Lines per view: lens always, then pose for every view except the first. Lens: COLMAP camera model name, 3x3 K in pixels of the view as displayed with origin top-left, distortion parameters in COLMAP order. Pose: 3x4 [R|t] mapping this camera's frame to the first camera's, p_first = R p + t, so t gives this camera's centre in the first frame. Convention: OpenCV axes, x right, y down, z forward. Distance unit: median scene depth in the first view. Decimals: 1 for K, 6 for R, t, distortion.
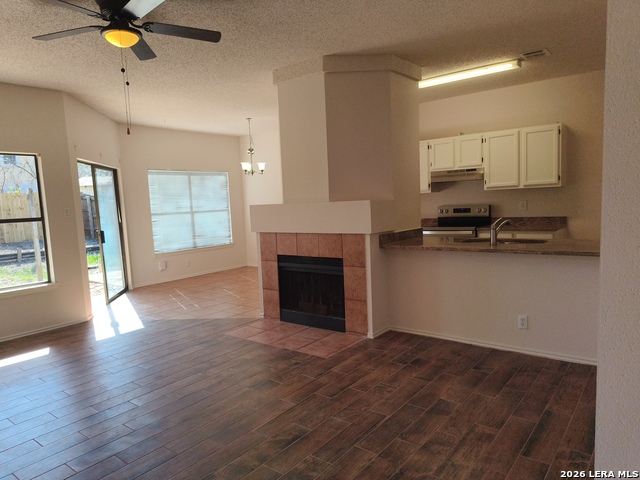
lens RADIAL K [[452.6, 0, 319.4], [0, 452.6, 241.2], [0, 0, 1]] dist [0.000244, -0.001466]
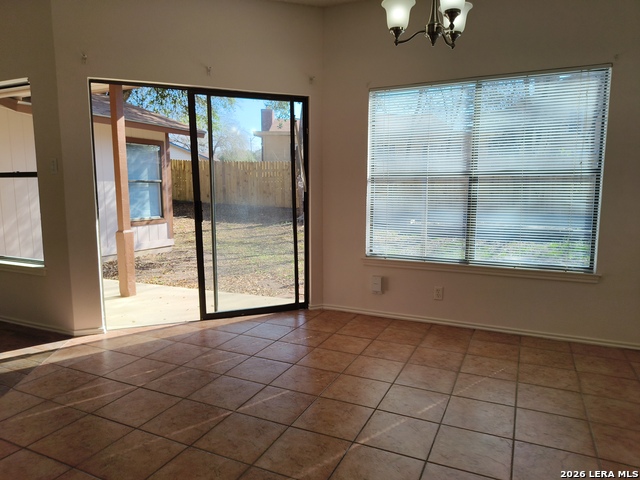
lens RADIAL K [[452.6, 0, 318.9], [0, 452.6, 243.2], [0, 0, 1]] dist [0.000244, -0.001466]
pose [[0.212358, 0.169579, -0.962365, 0.118708], [-0.100628, 0.983387, 0.151078, -0.061038], [0.971997, 0.064758, 0.225894, 0.836653]]
